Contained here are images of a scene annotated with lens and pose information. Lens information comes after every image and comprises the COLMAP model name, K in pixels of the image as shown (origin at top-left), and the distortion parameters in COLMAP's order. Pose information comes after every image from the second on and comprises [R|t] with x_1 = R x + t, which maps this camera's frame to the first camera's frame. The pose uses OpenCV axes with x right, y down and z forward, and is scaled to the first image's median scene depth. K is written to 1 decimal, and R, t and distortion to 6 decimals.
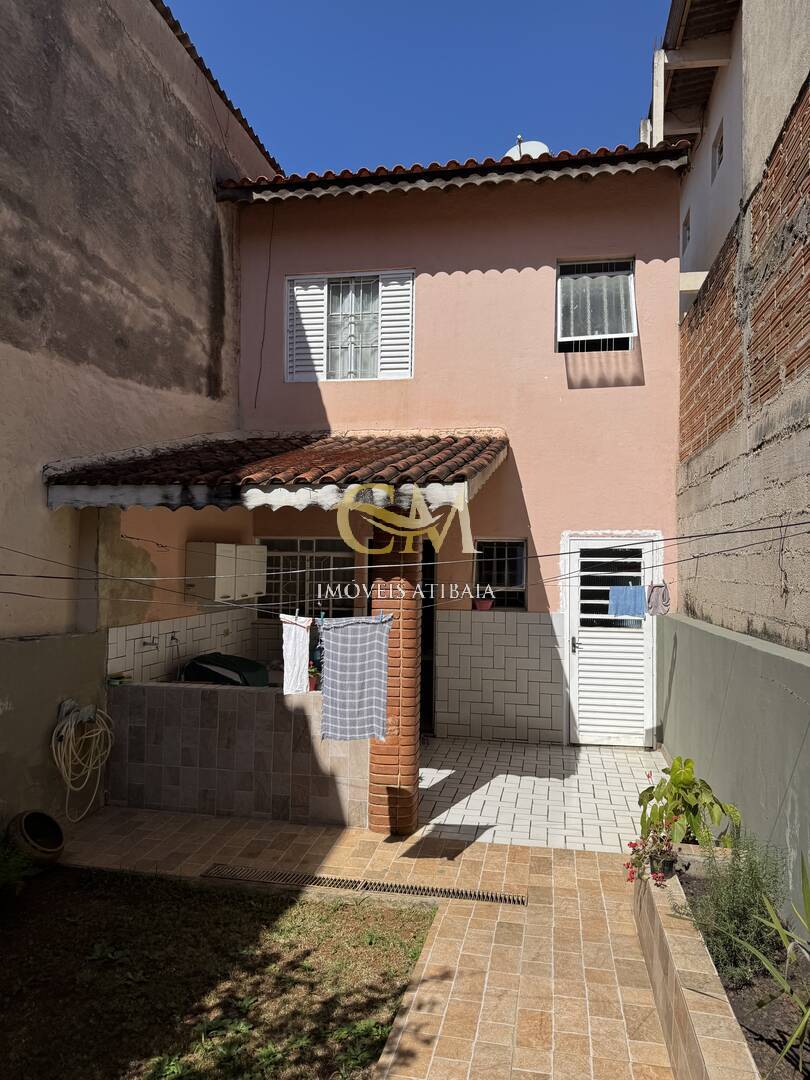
lens RADIAL K [[752.7, 0, 408.9], [0, 752.7, 549.5], [0, 0, 1]] dist [0.033249, -0.030071]
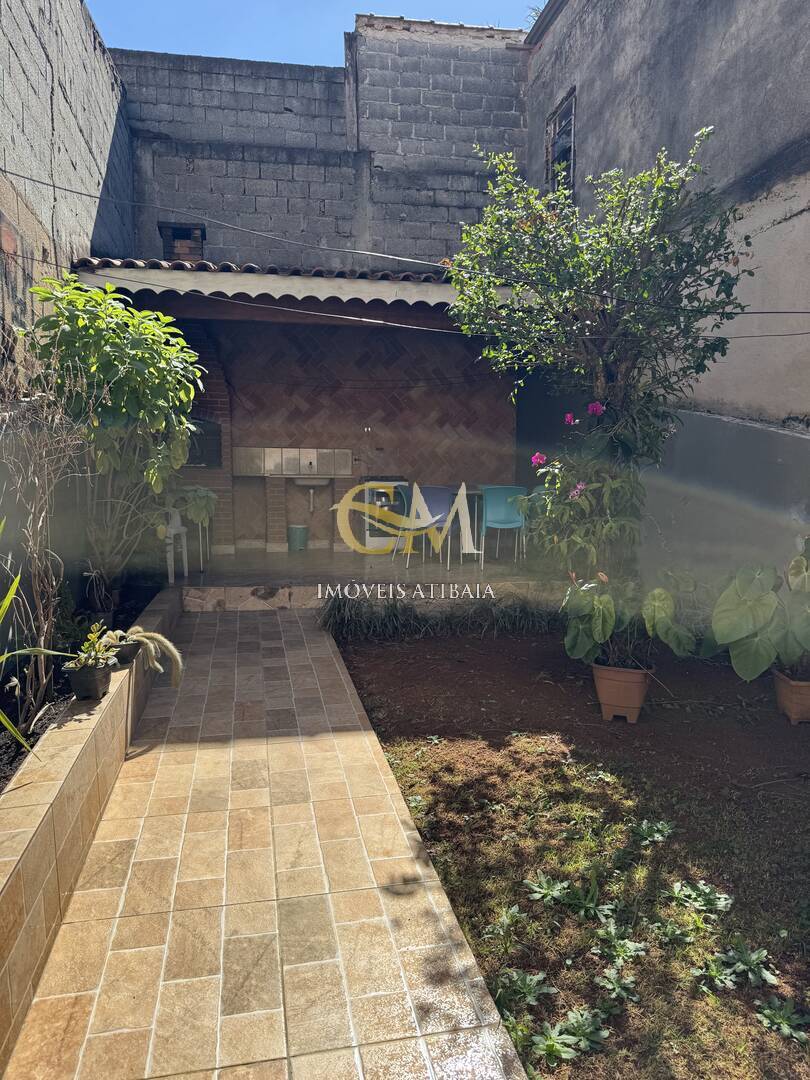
lens RADIAL K [[752.7, 0, 401.4], [0, 752.7, 543.4], [0, 0, 1]] dist [0.033249, -0.030071]
pose [[-0.922111, 0.009706, -0.386804, 0.105304], [-0.017136, 0.997680, 0.065887, 0.093360], [0.386546, 0.067383, -0.919805, 0.588044]]
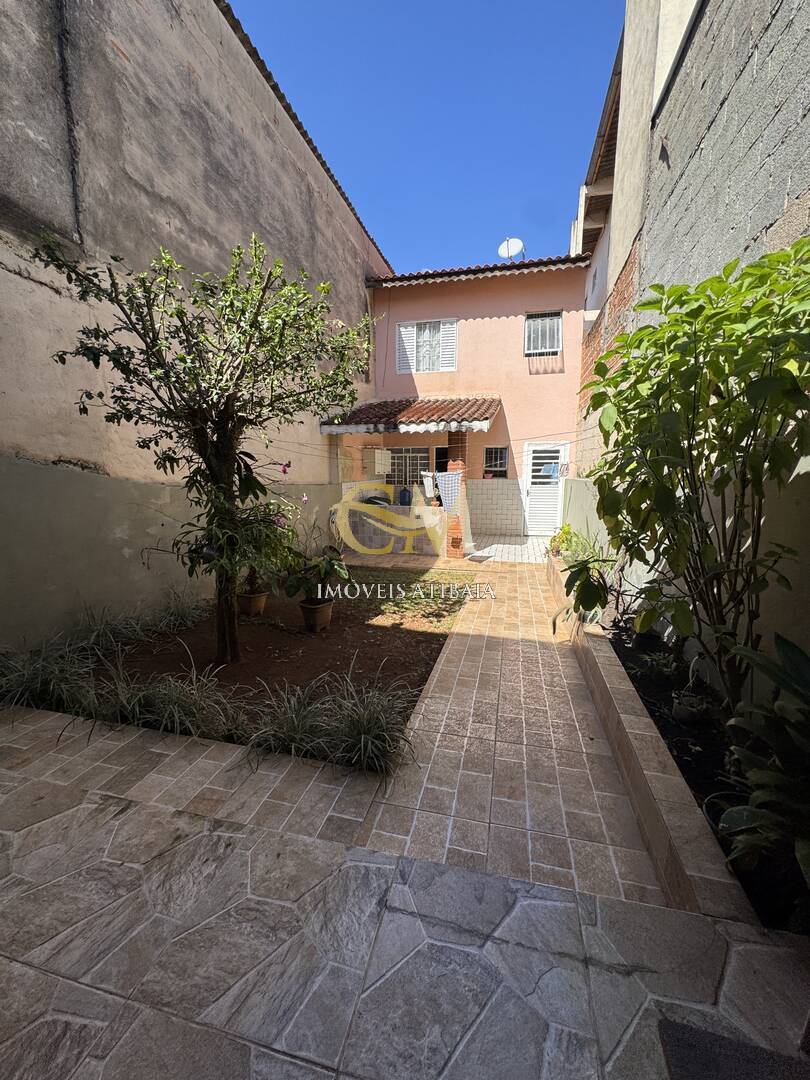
lens RADIAL K [[430.7, 0, 405.7], [0, 430.7, 537.4], [0, 0, 1]] dist [-0.002315, 0.000607]
pose [[0.998311, -0.004227, -0.057949, -0.077043], [0.014265, 0.984656, 0.173924, 0.028043], [0.056325, -0.174457, 0.983053, -0.332525]]
